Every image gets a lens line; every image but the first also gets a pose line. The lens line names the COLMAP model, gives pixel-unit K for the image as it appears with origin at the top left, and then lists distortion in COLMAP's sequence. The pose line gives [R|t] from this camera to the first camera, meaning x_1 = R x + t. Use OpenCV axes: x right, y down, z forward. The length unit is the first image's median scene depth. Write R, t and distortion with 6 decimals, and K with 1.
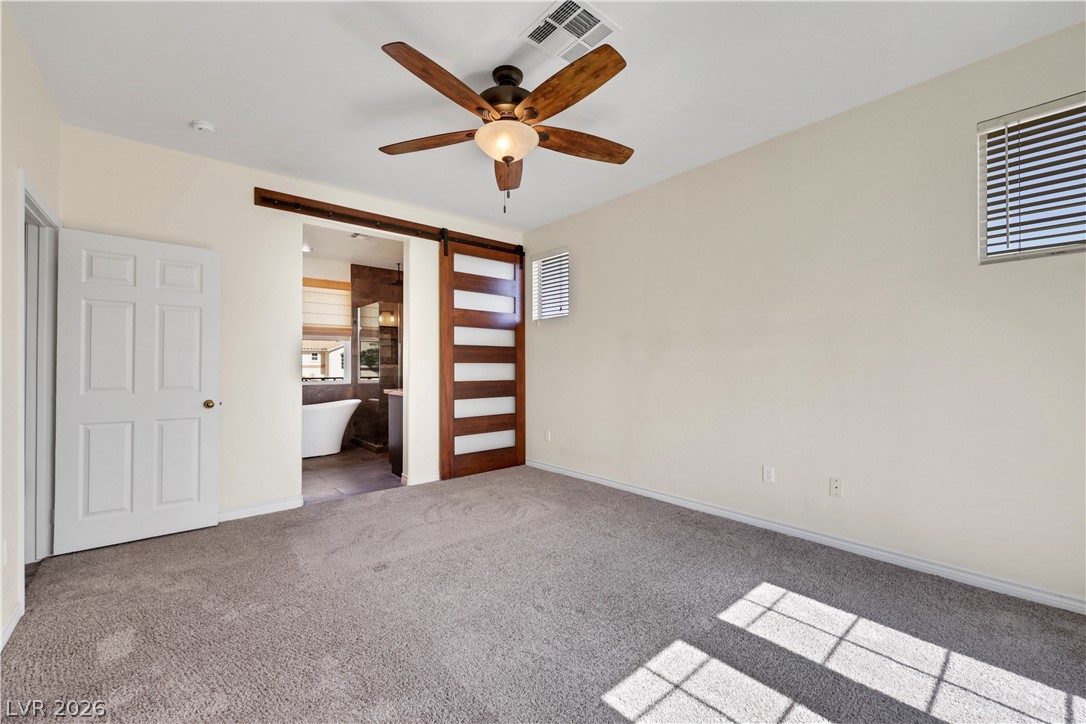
lens RADIAL K [[439.4, 0, 548.2], [0, 439.4, 365.3], [0, 0, 1]] dist [0.000648, 0.000064]
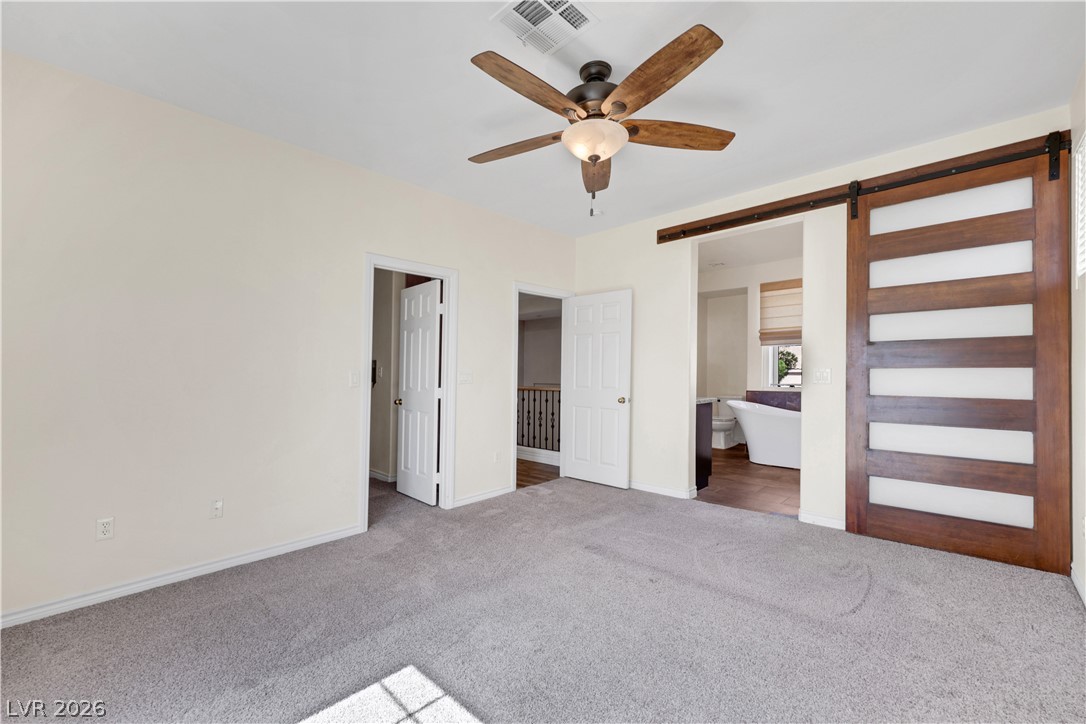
lens RADIAL K [[468.9, 0, 541.3], [0, 468.9, 357.2], [0, 0, 1]] dist [-0.000231, -0.000237]
pose [[0.077673, -0.029427, -0.996544, 0.502574], [0.005990, 0.999560, -0.029049, -0.005012], [0.996961, -0.003713, 0.077816, 0.448923]]
